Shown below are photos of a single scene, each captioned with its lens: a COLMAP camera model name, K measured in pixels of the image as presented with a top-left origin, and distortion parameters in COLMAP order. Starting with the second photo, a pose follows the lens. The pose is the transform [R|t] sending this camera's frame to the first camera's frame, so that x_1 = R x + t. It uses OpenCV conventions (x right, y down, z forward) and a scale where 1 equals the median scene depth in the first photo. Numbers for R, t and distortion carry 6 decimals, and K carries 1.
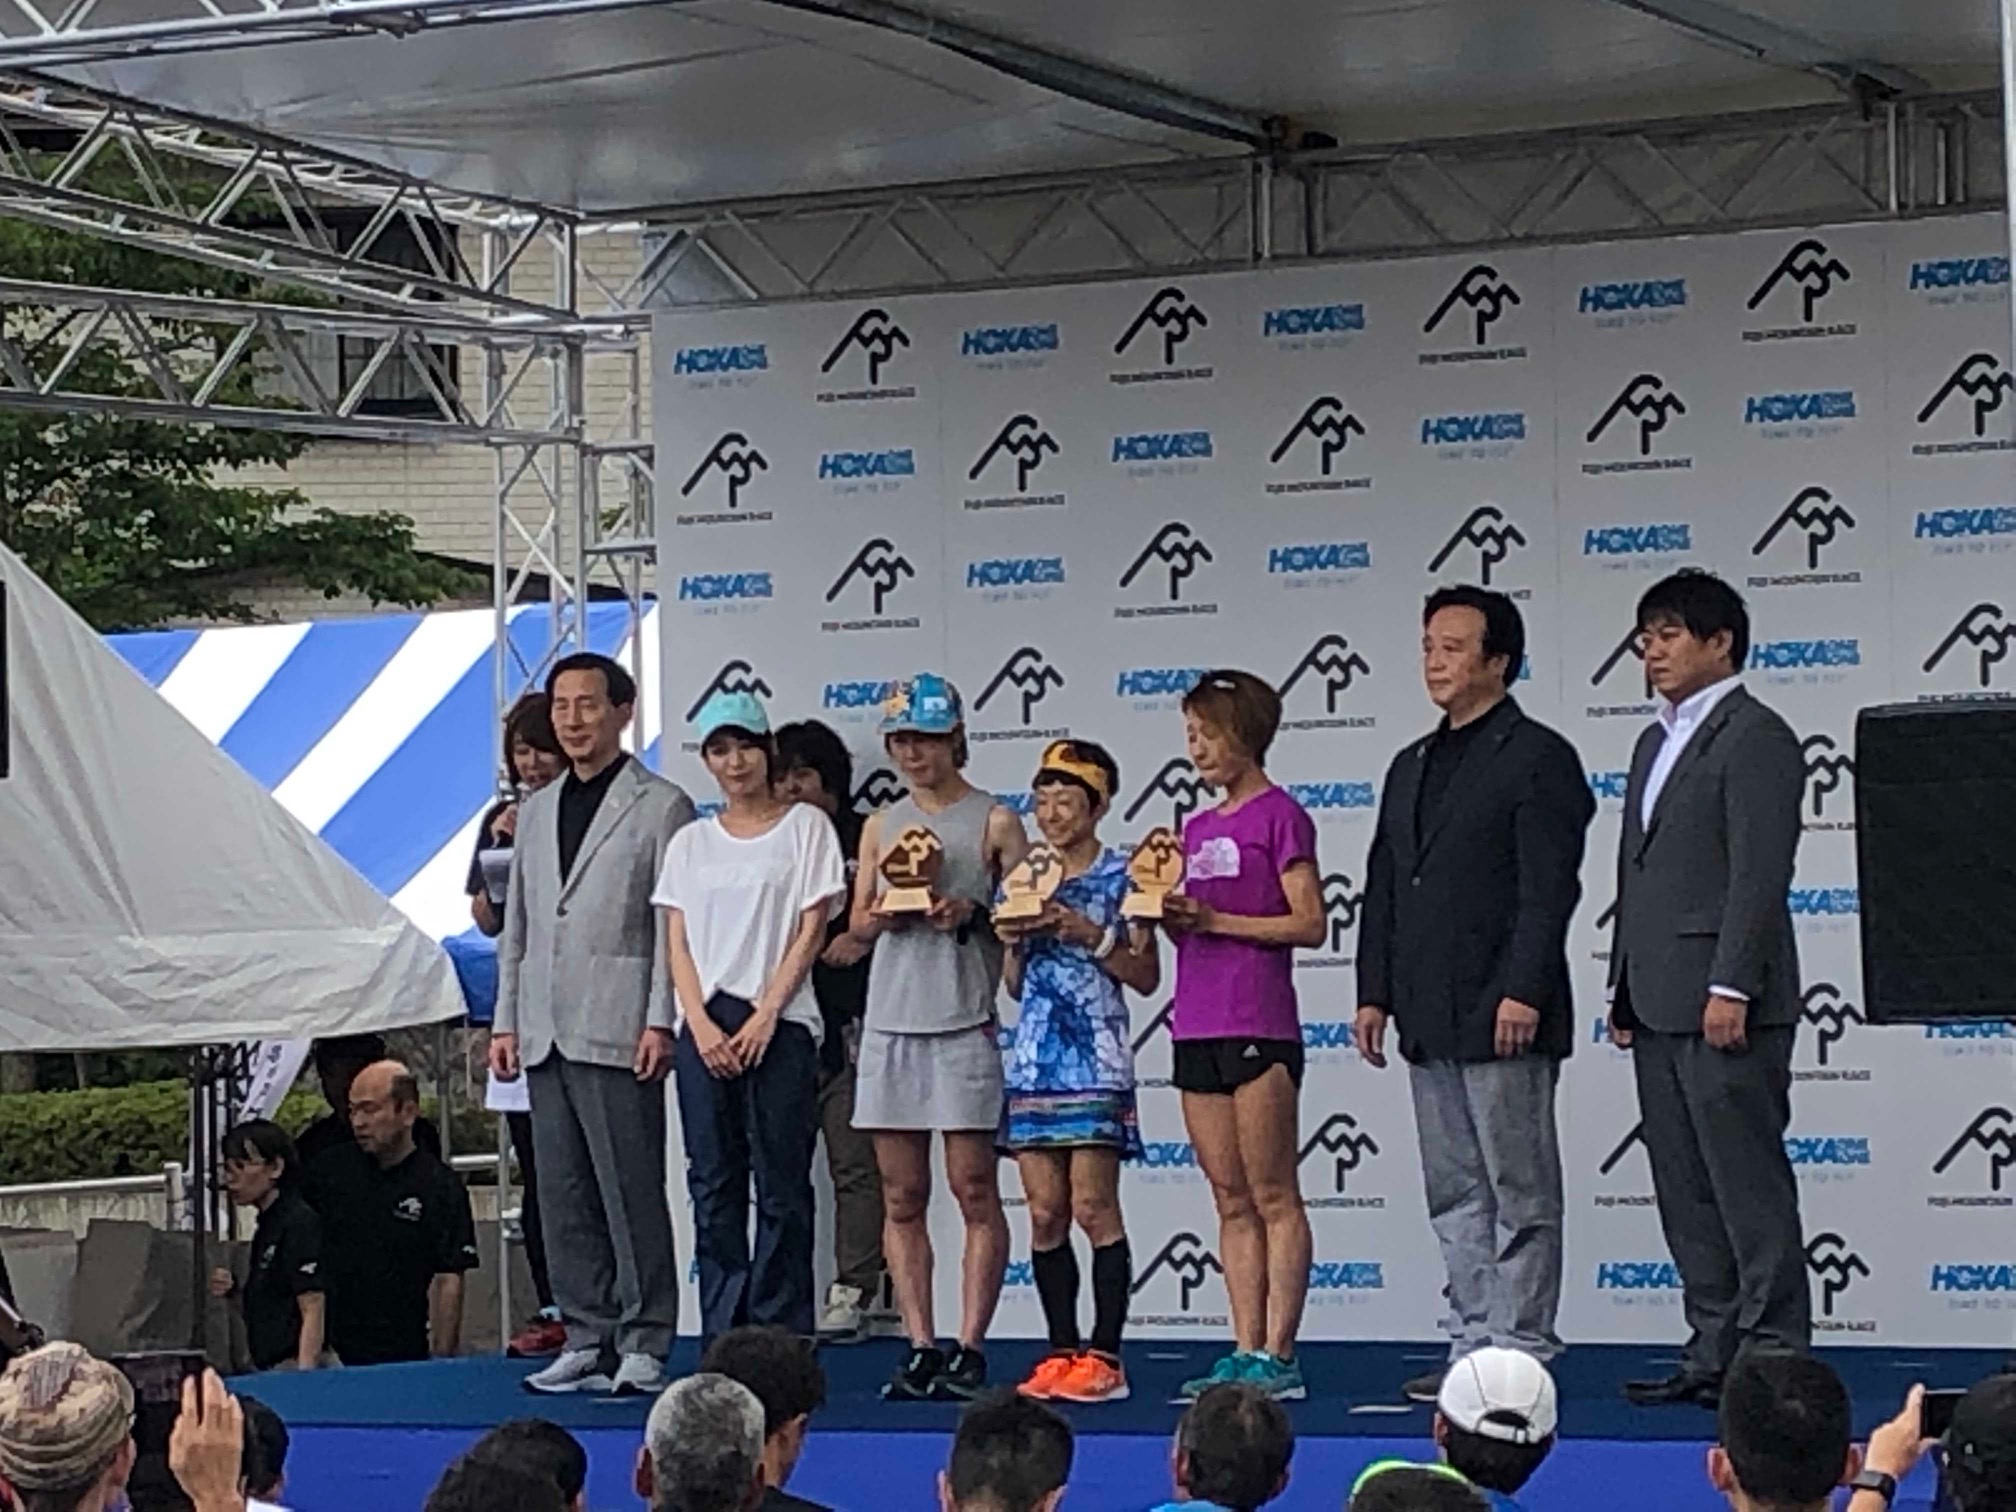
lens RADIAL K [[8706.4, 0, 1008.0], [0, 8706.4, 756.0], [0, 0, 1]] dist [-0.099213, -1.093390]
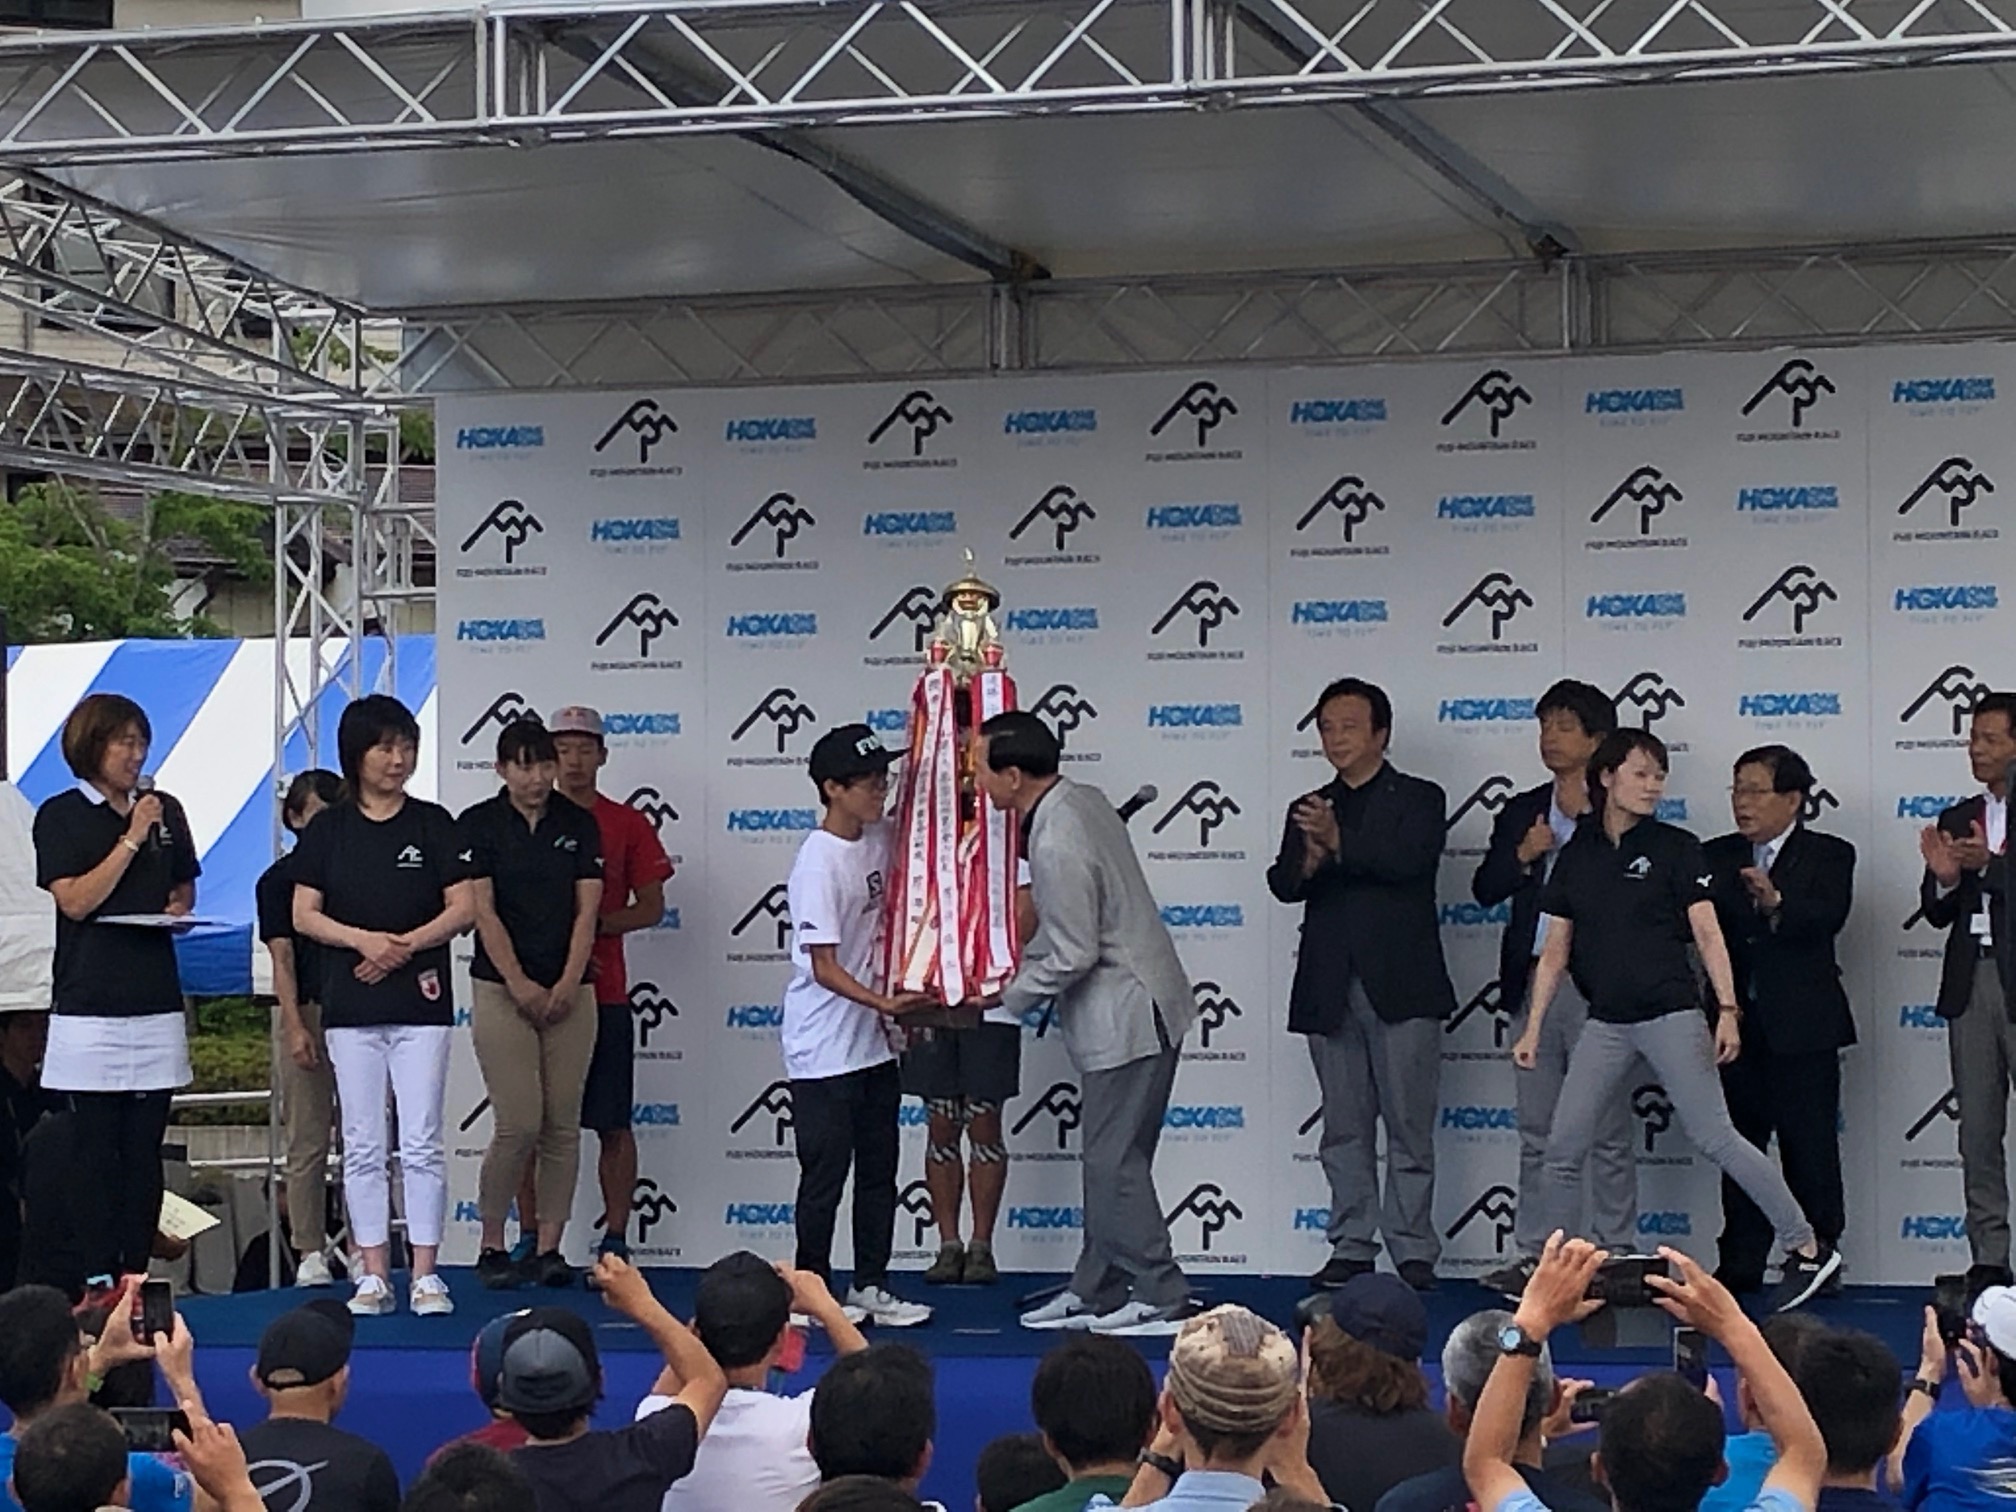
lens RADIAL K [[6385.8, 0, 1008.0], [0, 6385.8, 756.0], [0, 0, 1]] dist [0.109071, -1.035771]
pose [[0.959841, 0.025135, 0.279416, -0.213204], [-0.022275, 0.999662, -0.013405, 0.007896], [-0.279659, 0.006643, 0.960076, 0.154048]]
